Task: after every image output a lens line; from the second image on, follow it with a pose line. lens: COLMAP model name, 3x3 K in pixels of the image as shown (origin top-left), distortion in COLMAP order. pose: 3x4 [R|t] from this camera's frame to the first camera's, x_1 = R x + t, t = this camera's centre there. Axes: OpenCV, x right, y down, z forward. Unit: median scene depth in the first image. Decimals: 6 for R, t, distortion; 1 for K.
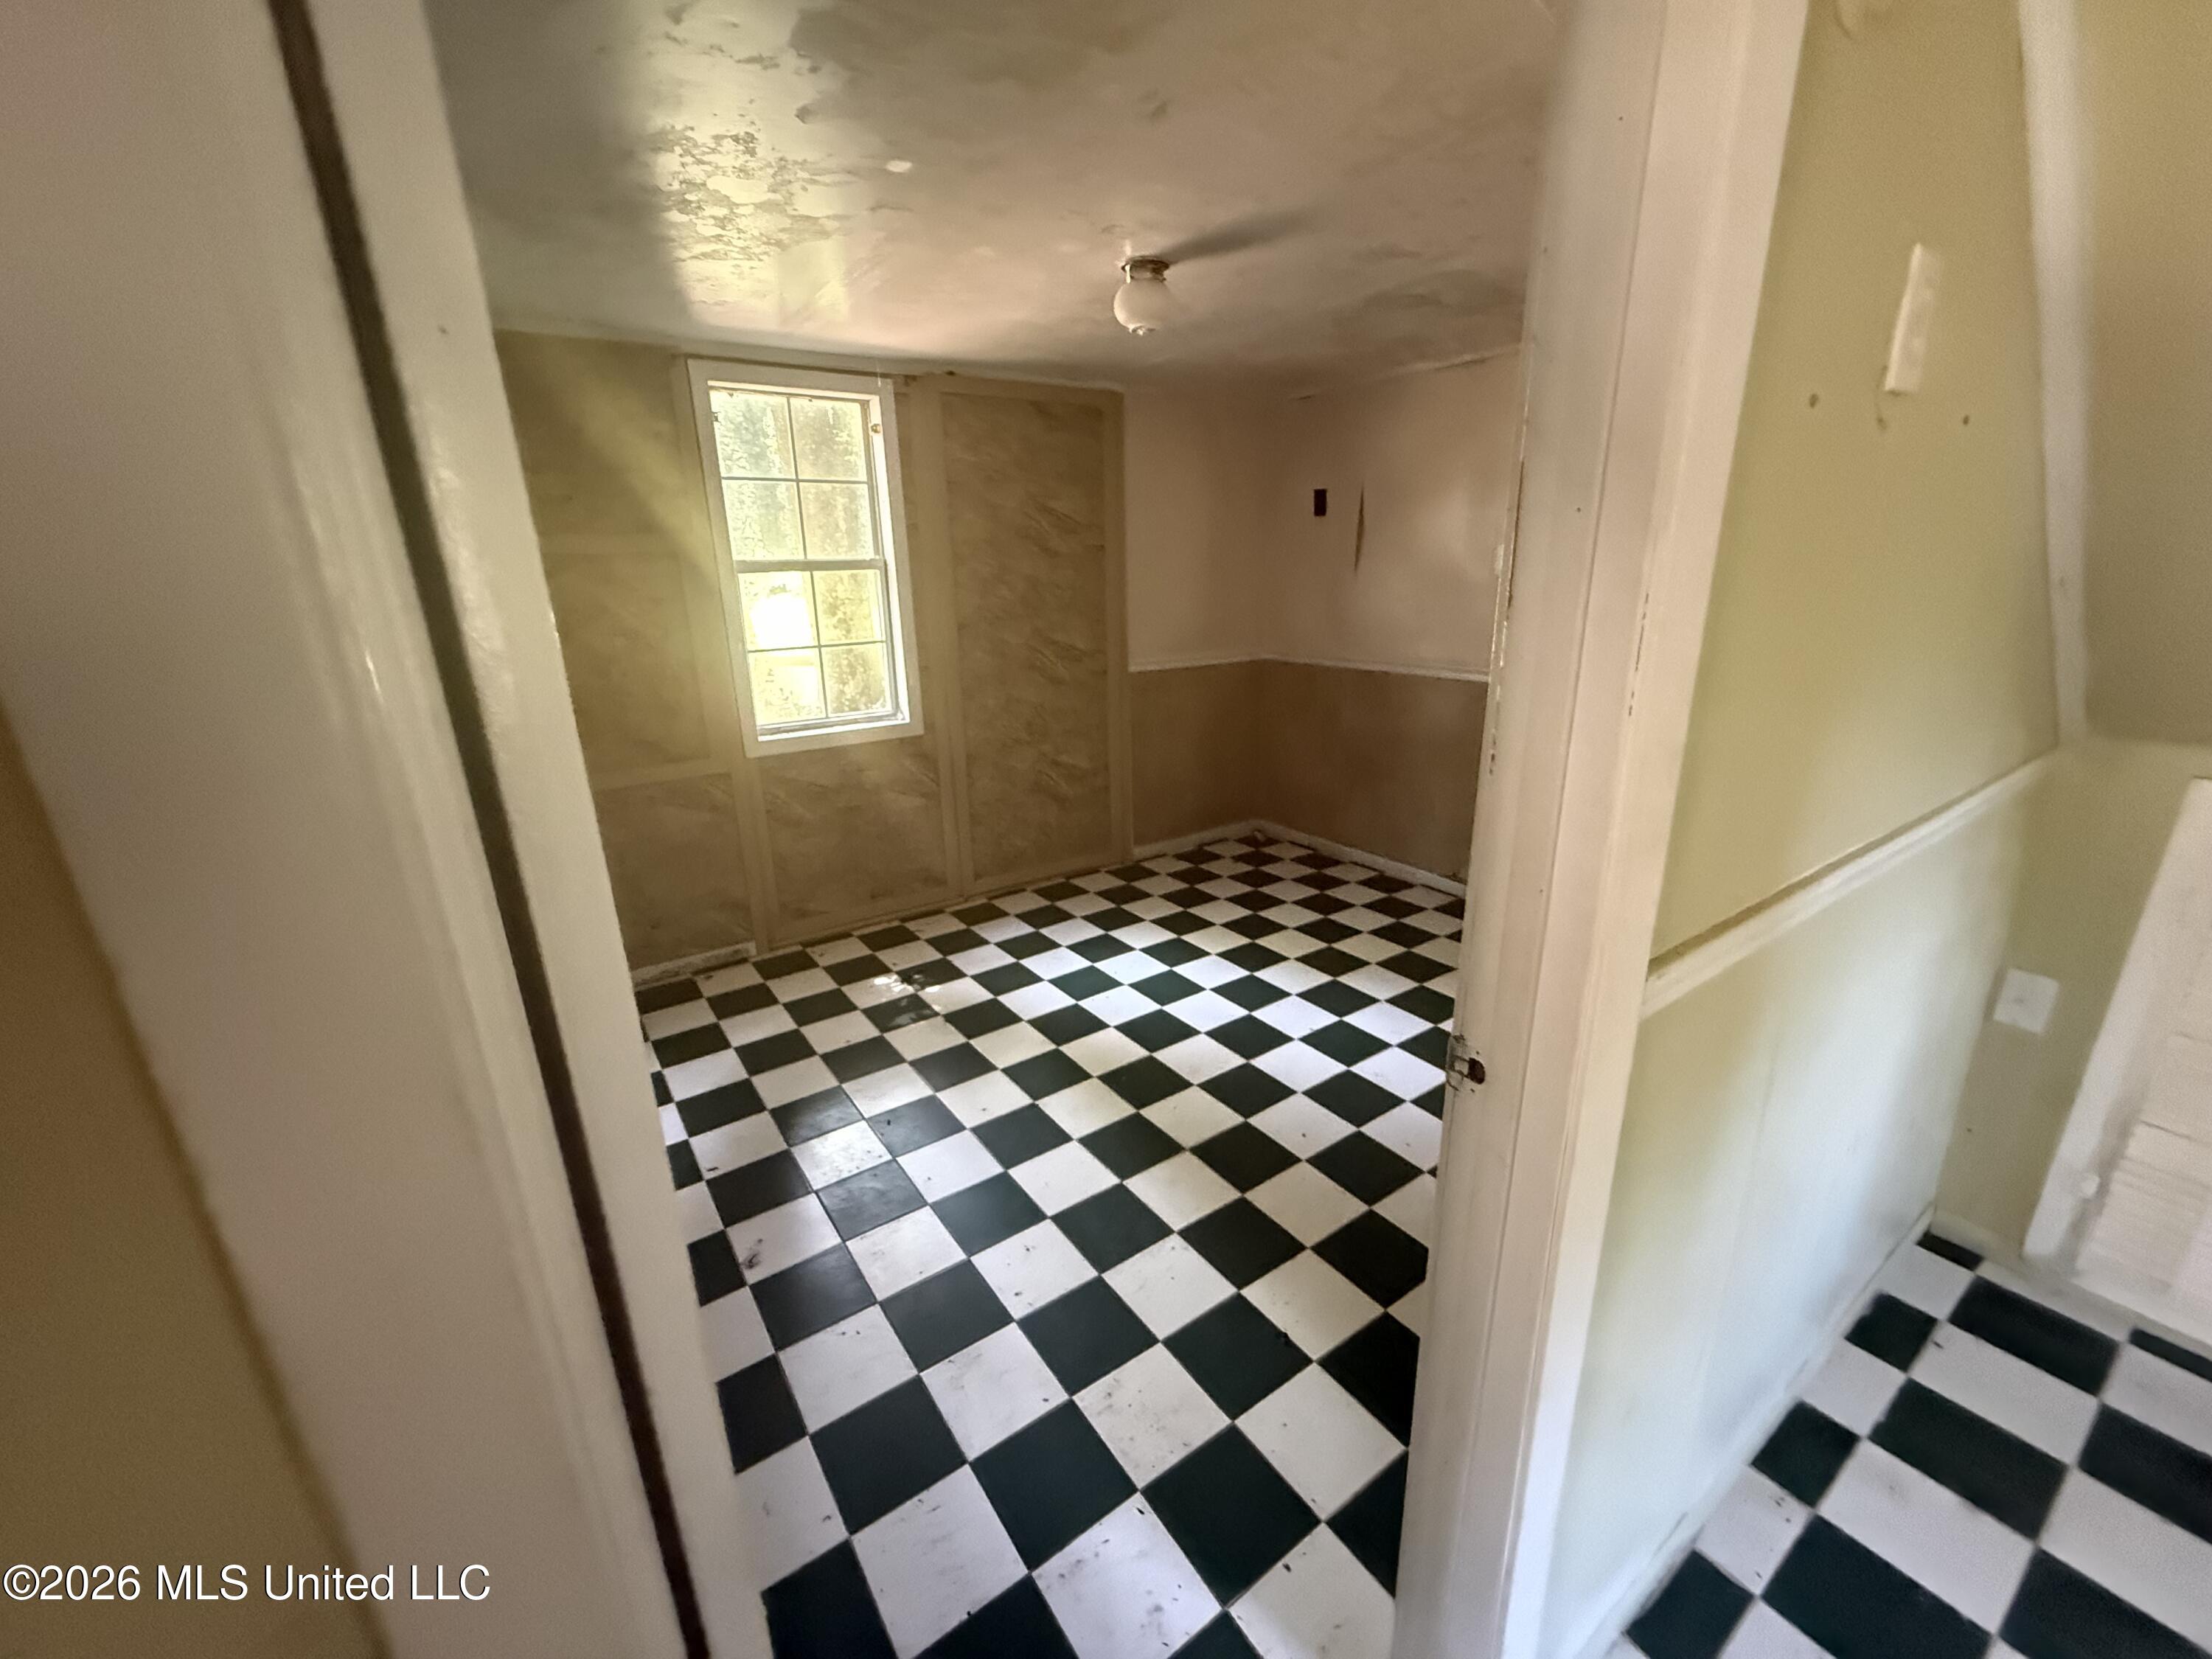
lens RADIAL K [[884.7, 0, 1117.2], [0, 884.7, 849.6], [0, 0, 1]] dist [-0.001384, 0.000318]
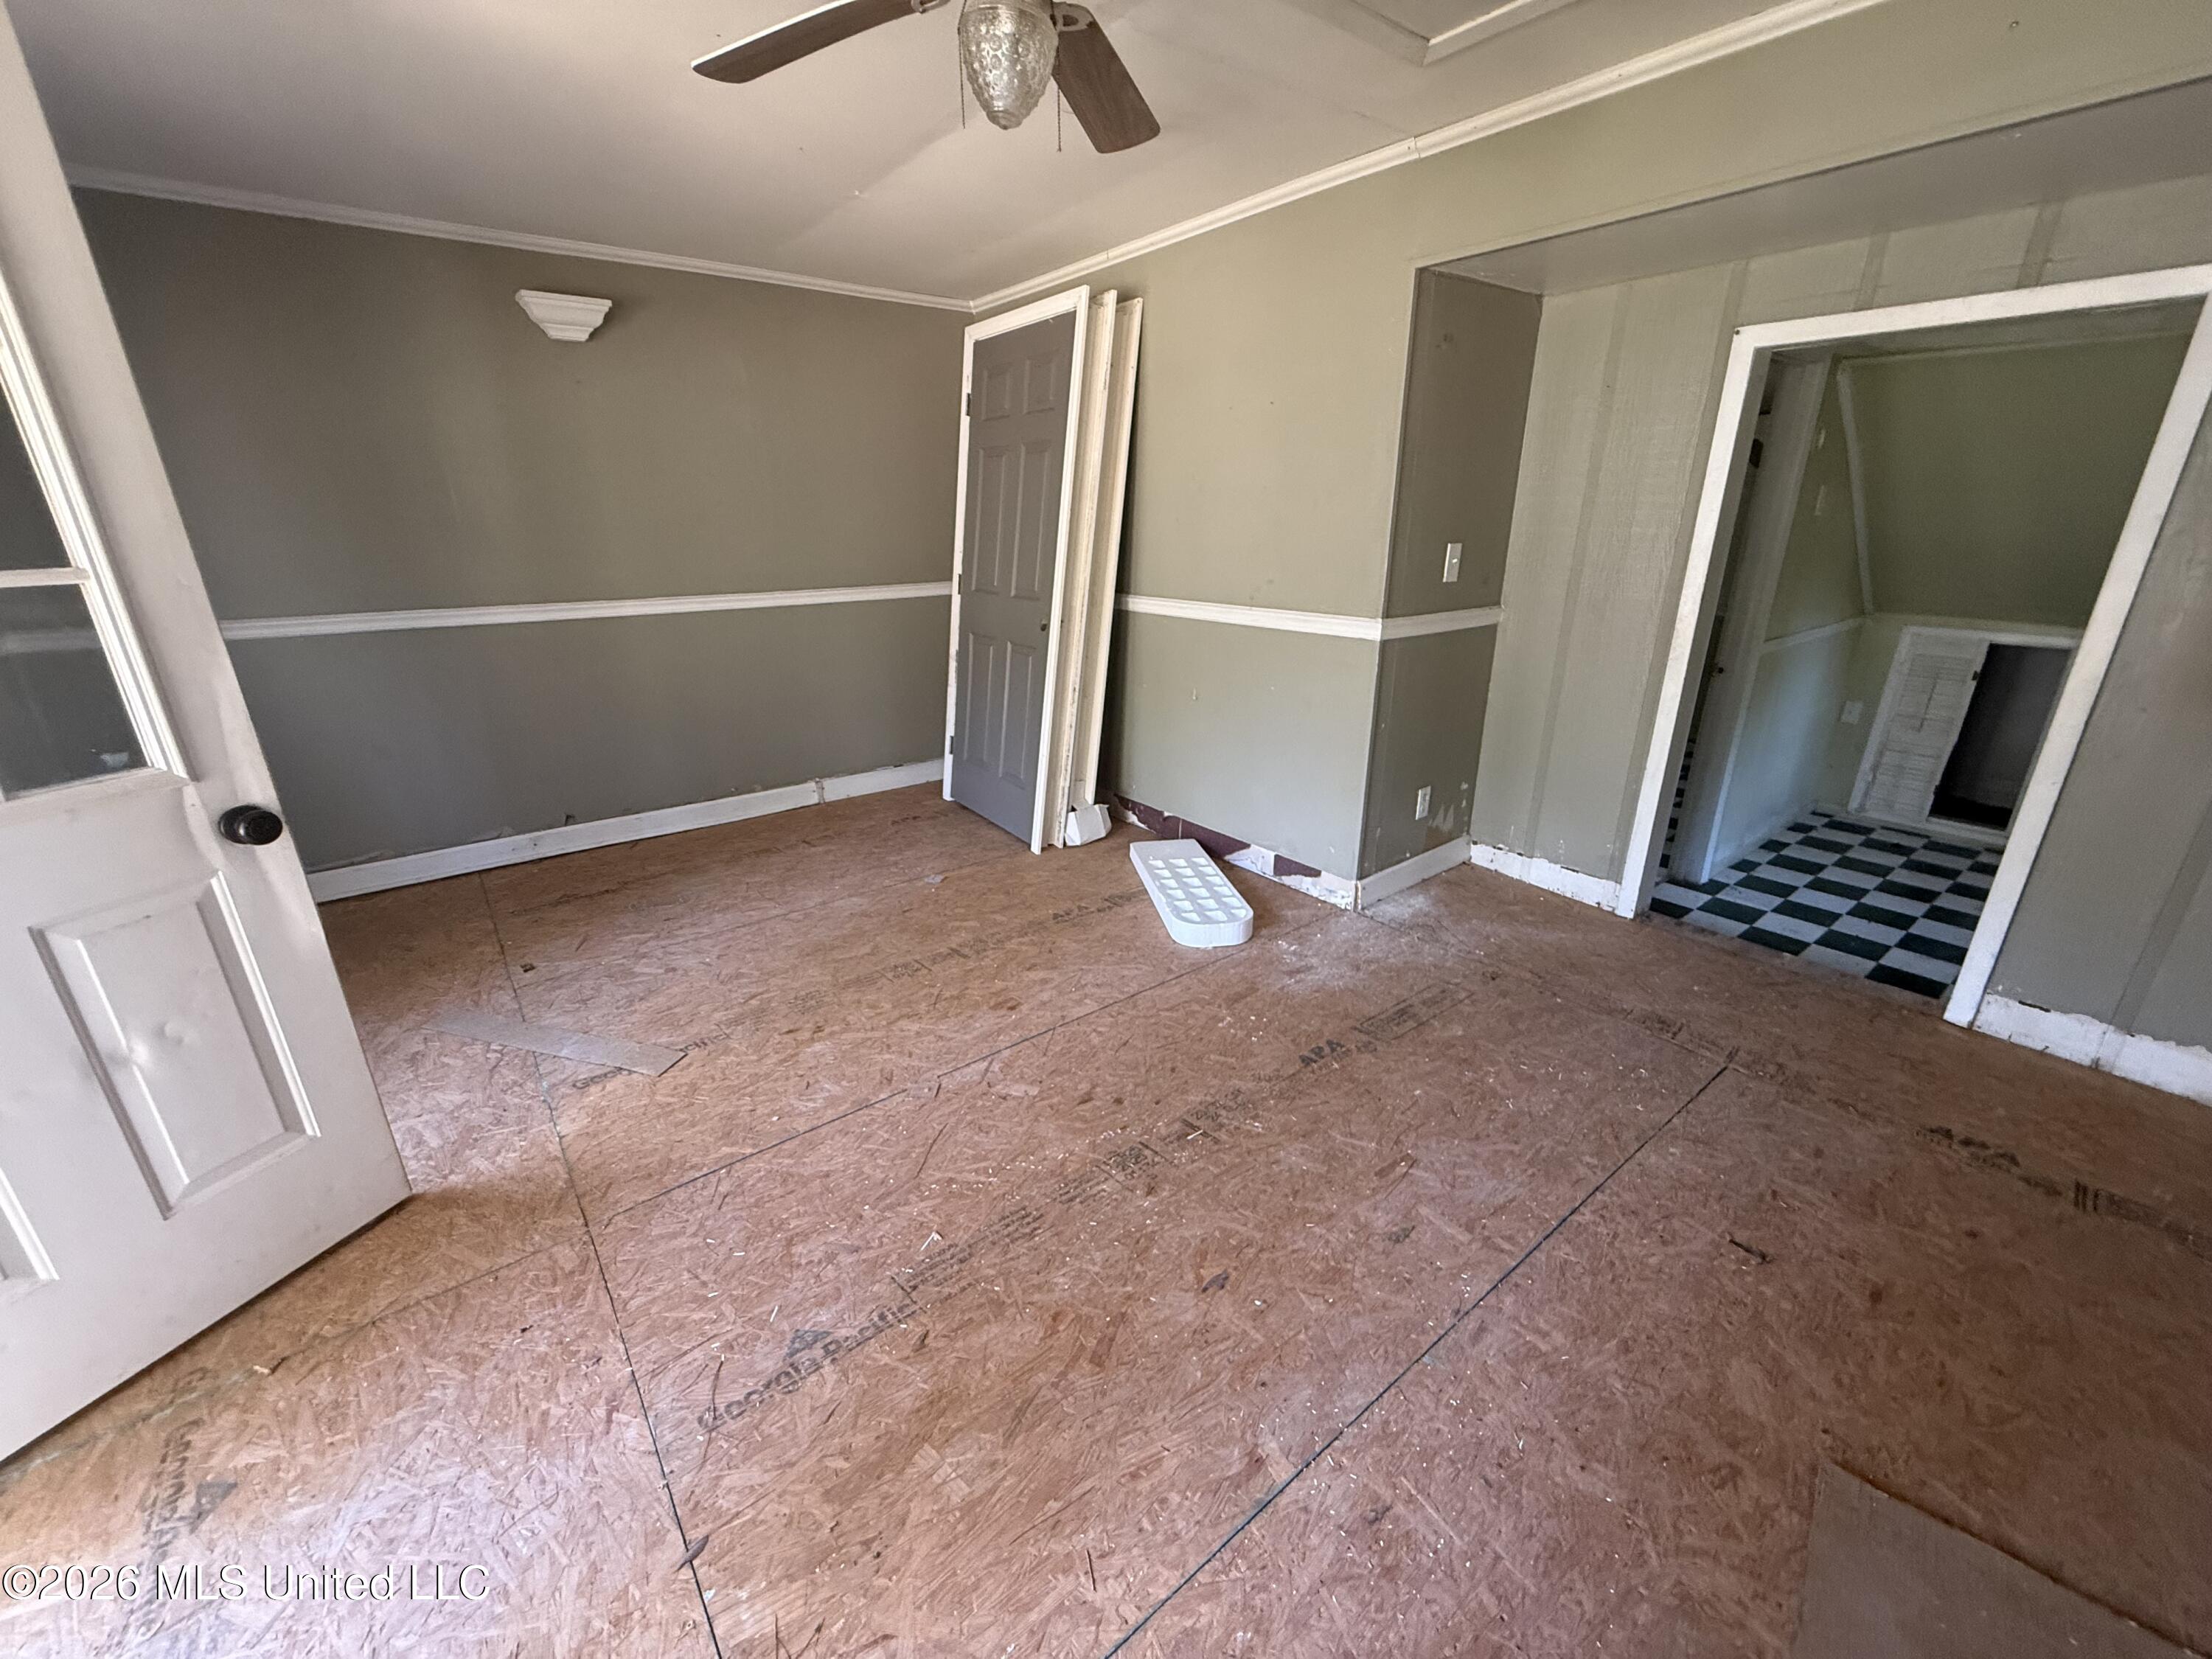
lens RADIAL K [[884.7, 0, 1097.6], [0, 884.7, 825.0], [0, 0, 1]] dist [-0.001384, 0.000318]
pose [[0.997759, 0.006428, 0.066600, -1.567509], [-0.008439, 0.999516, 0.029958, 0.484391], [-0.066375, -0.030453, 0.997330, -1.680581]]
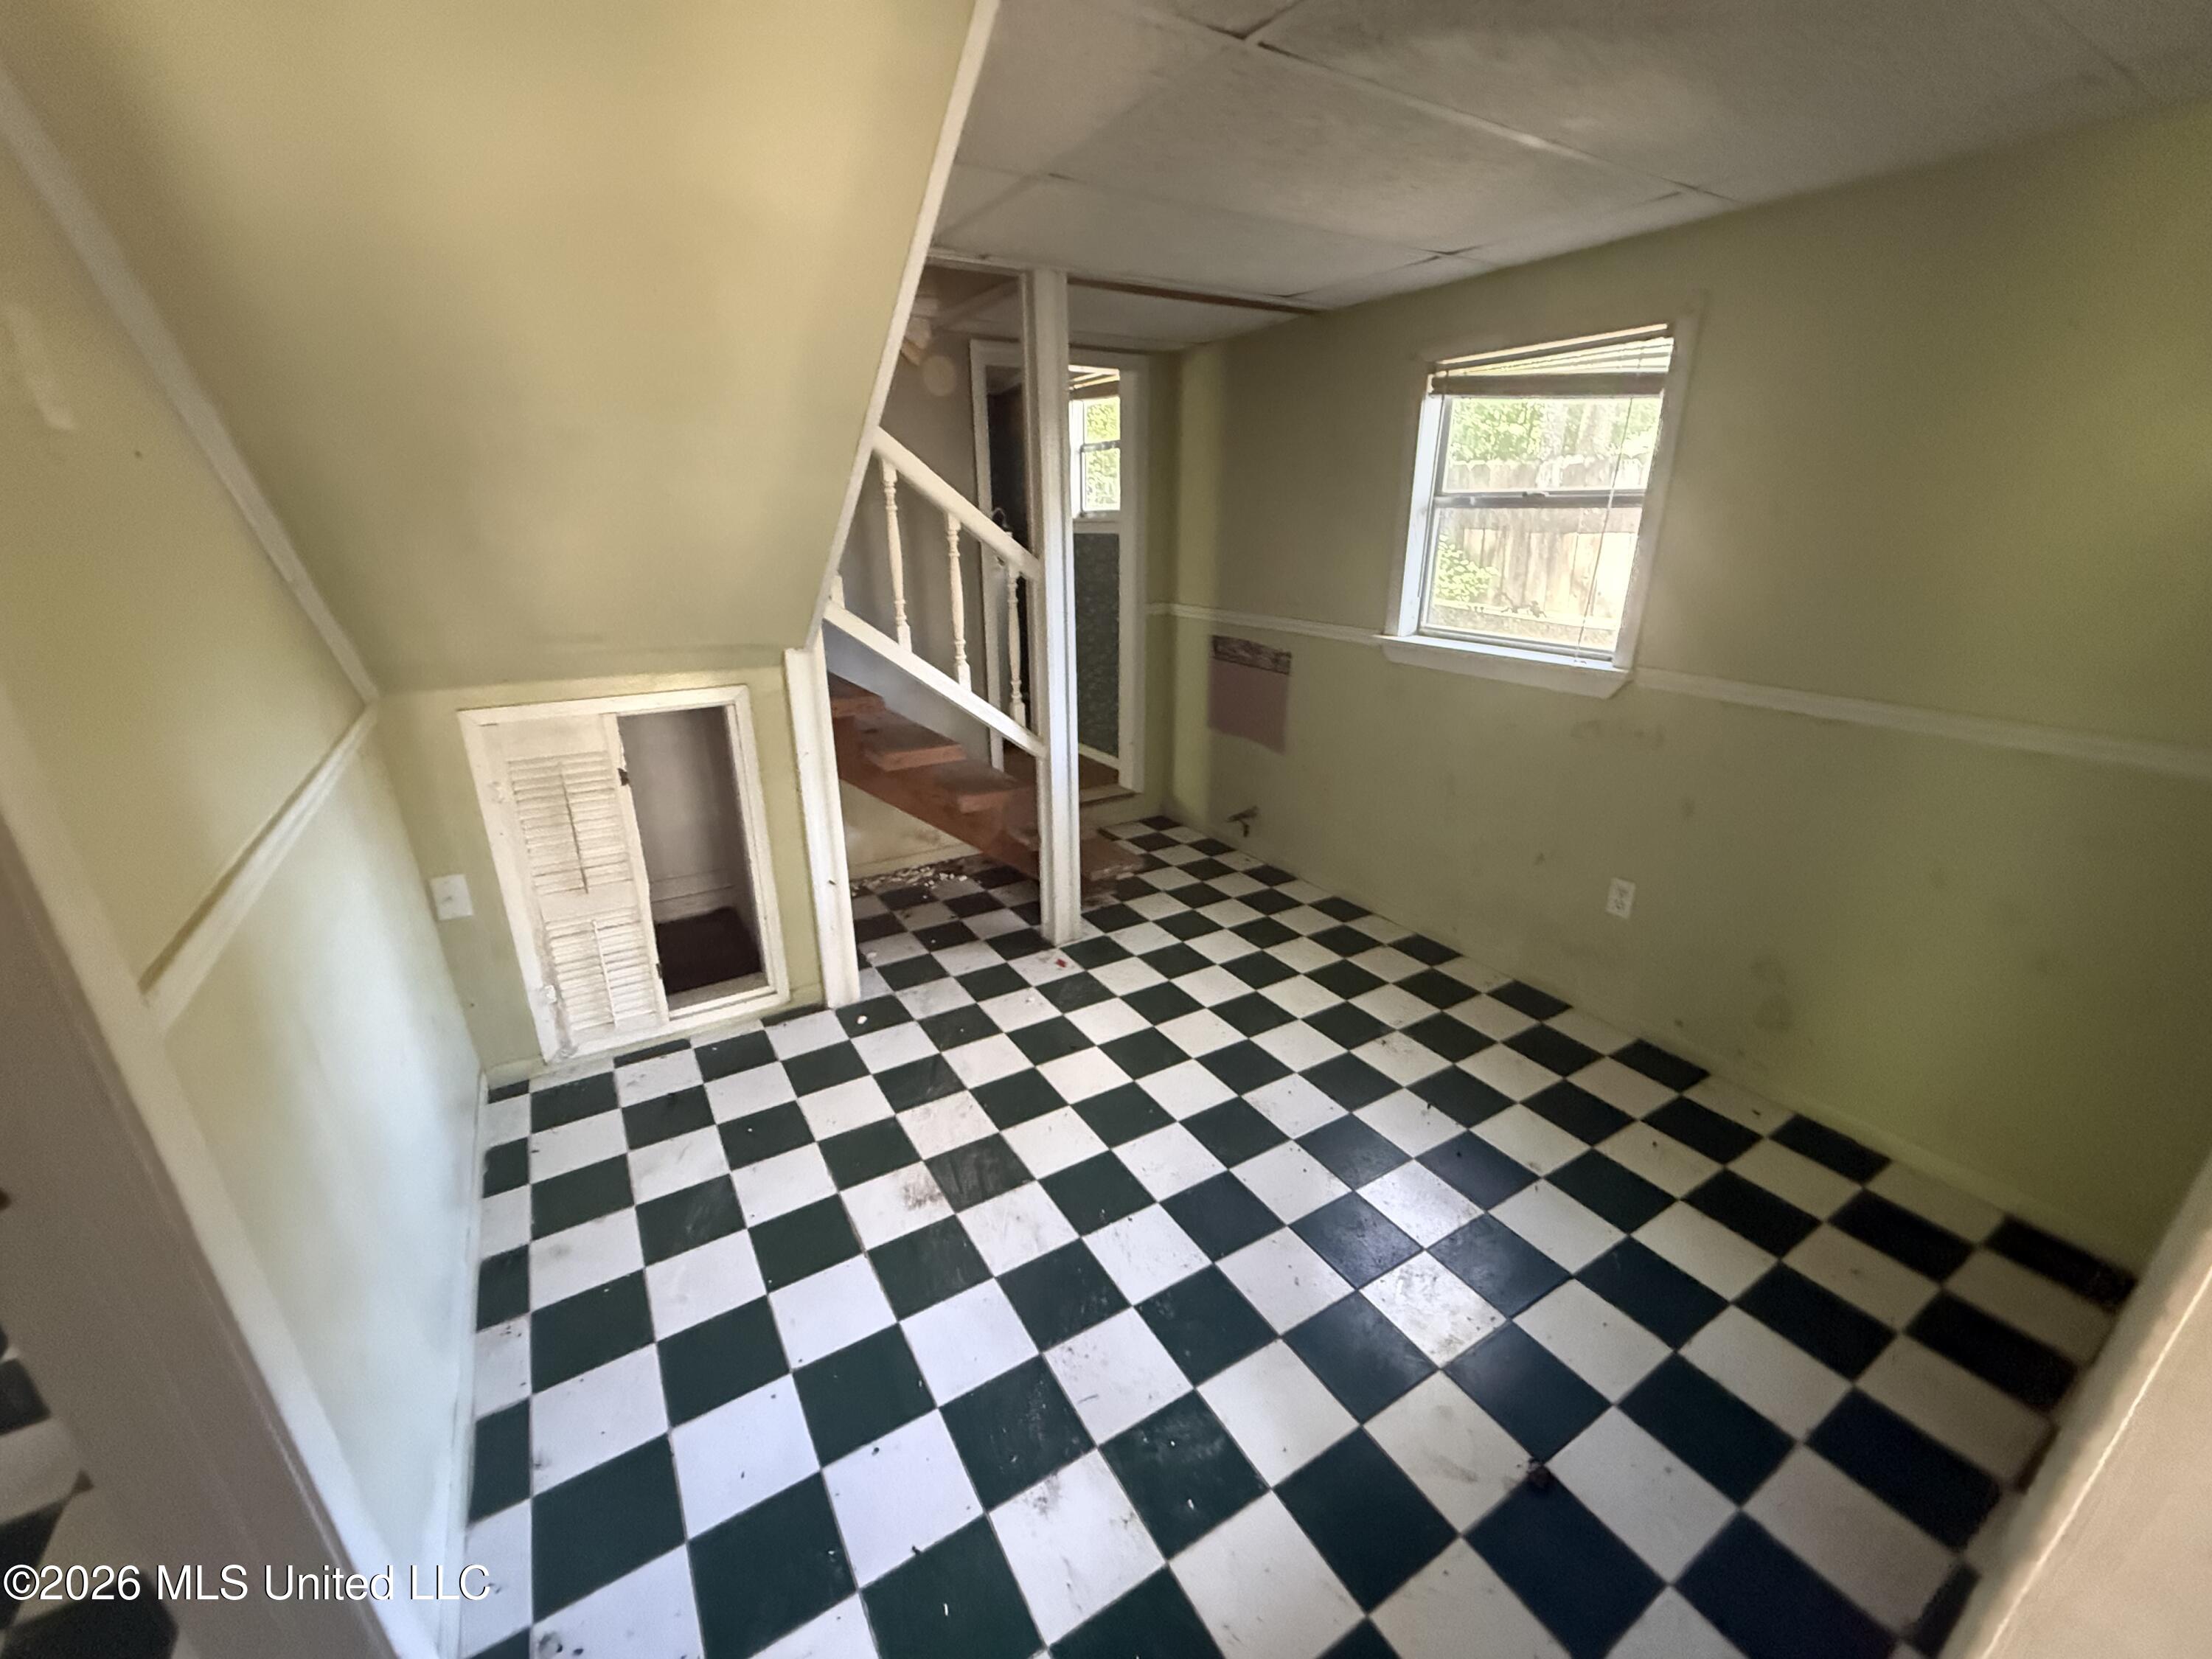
lens RADIAL K [[884.7, 0, 1108.5], [0, 884.7, 839.7], [0, 0, 1]] dist [-0.001384, 0.000318]
pose [[0.054095, -0.322660, 0.944968, -0.133553], [0.301143, 0.907562, 0.292649, 0.004444], [-0.952043, 0.268740, 0.146261, -0.145935]]
